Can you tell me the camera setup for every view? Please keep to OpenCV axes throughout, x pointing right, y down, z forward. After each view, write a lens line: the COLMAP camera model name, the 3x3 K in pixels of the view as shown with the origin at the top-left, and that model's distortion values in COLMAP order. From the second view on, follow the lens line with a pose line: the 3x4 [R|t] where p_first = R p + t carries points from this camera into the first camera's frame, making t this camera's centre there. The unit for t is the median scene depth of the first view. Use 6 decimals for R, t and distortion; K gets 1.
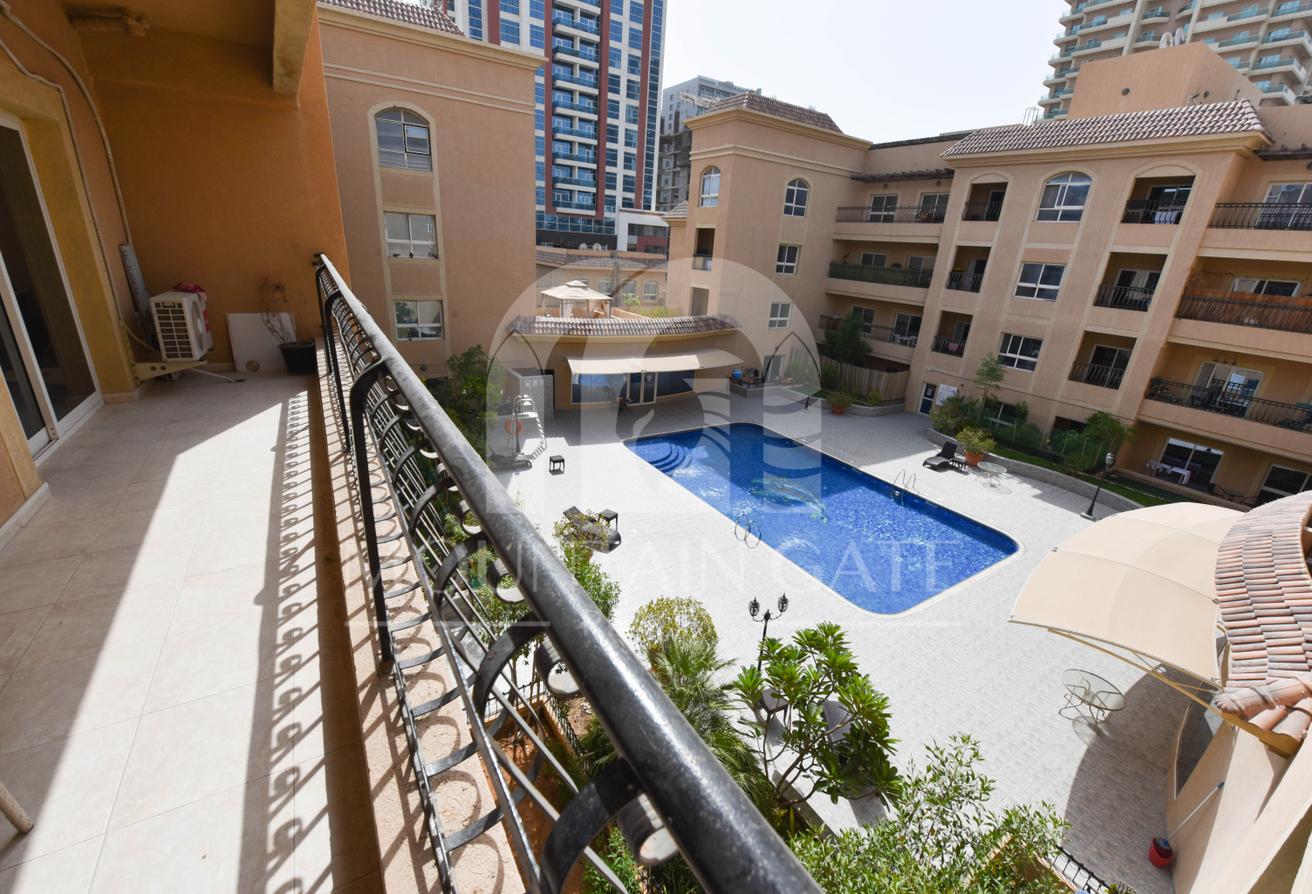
lens RADIAL K [[525.0, 0, 658.2], [0, 525.0, 445.5], [0, 0, 1]] dist [-0.019645, -0.000676]
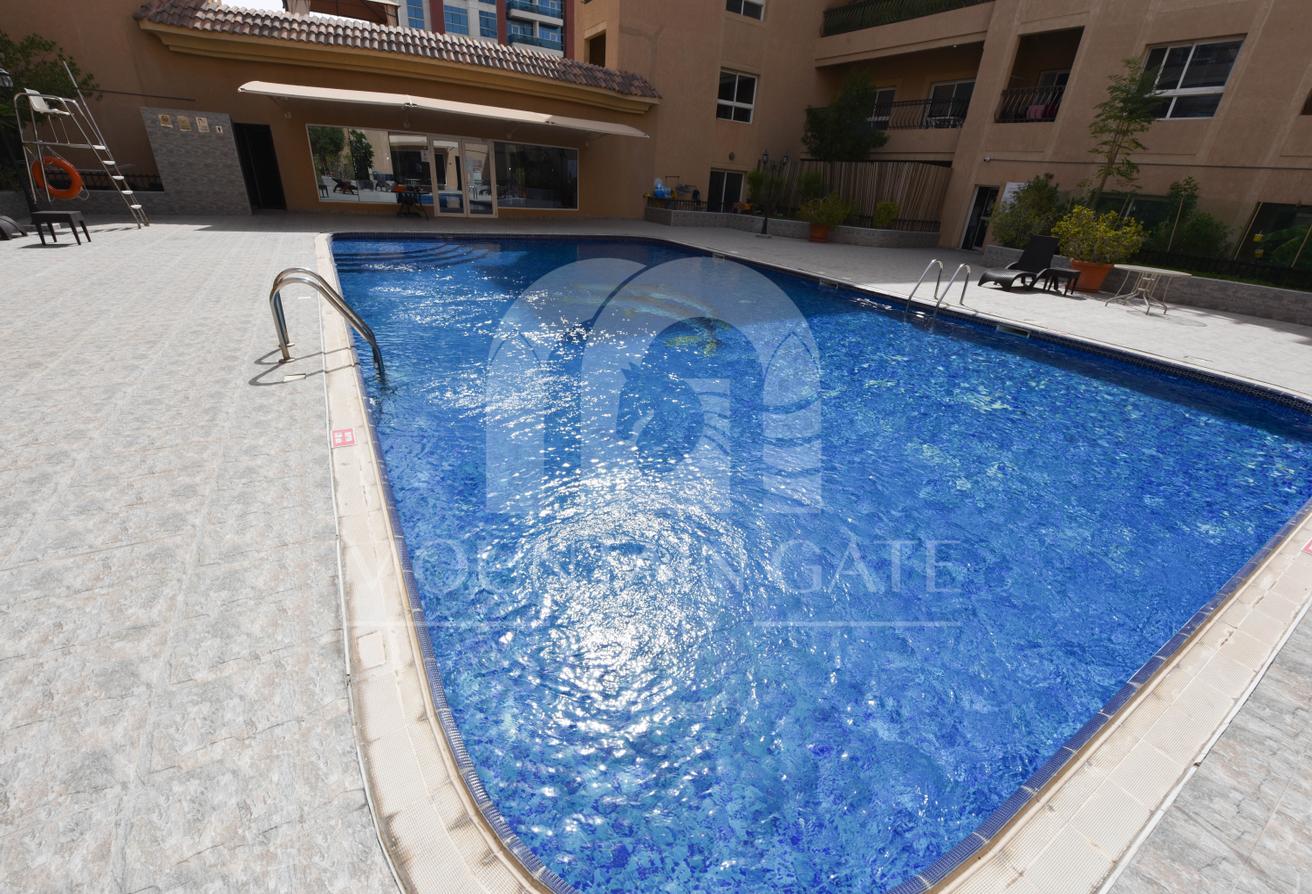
lens RADIAL K [[525.0, 0, 658.2], [0, 525.0, 445.5], [0, 0, 1]] dist [-0.019645, -0.000676]
pose [[0.999359, 0.016540, -0.031760, 0.203229], [-0.013262, 0.994820, 0.100780, 0.112920], [0.033262, -0.100295, 0.994402, 0.435094]]
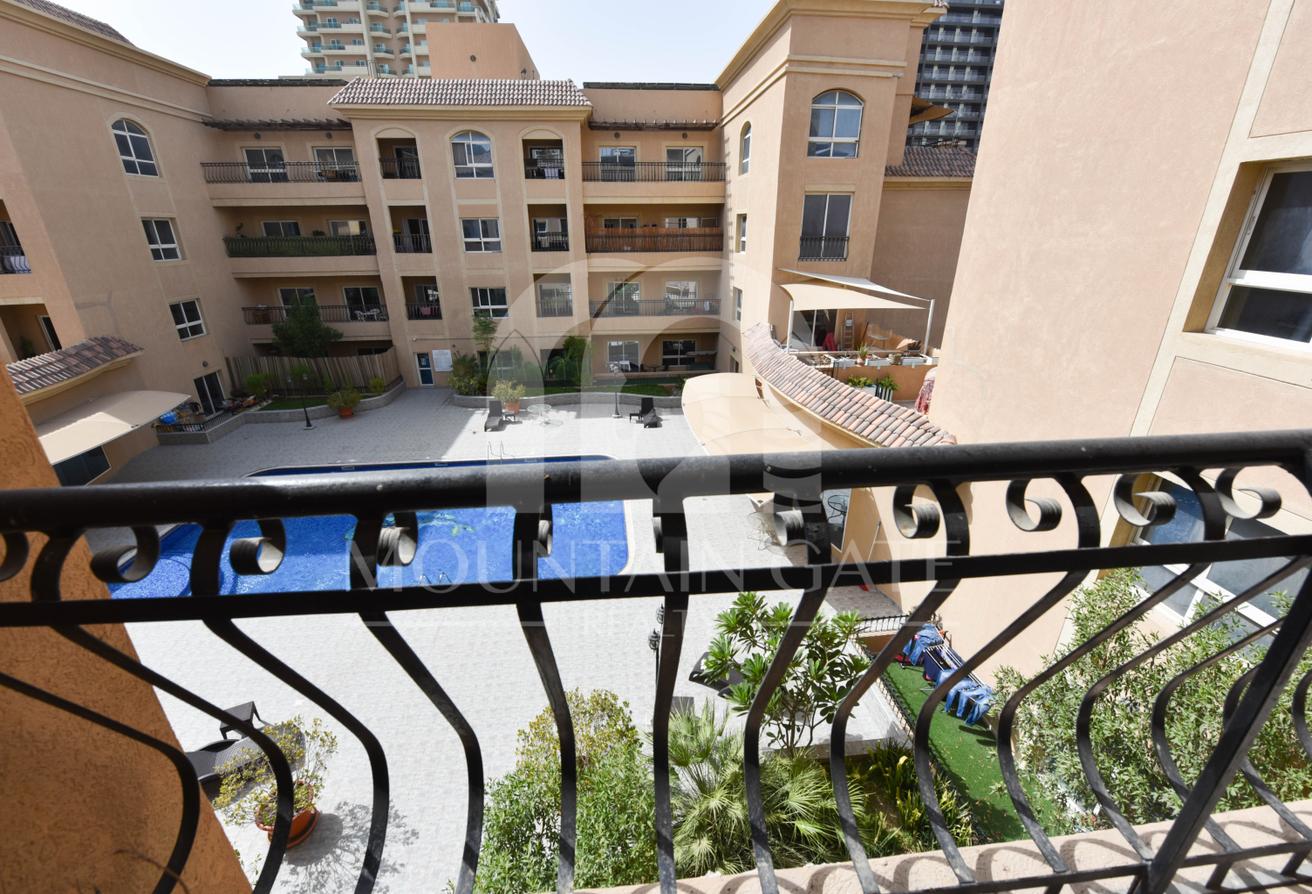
lens RADIAL K [[525.0, 0, 658.2], [0, 525.0, 445.5], [0, 0, 1]] dist [-0.019645, -0.000676]
pose [[0.454346, -0.400600, 0.795669, -0.122379], [0.347013, 0.902219, 0.256092, -0.063912], [-0.820458, 0.159753, 0.548933, 0.150014]]
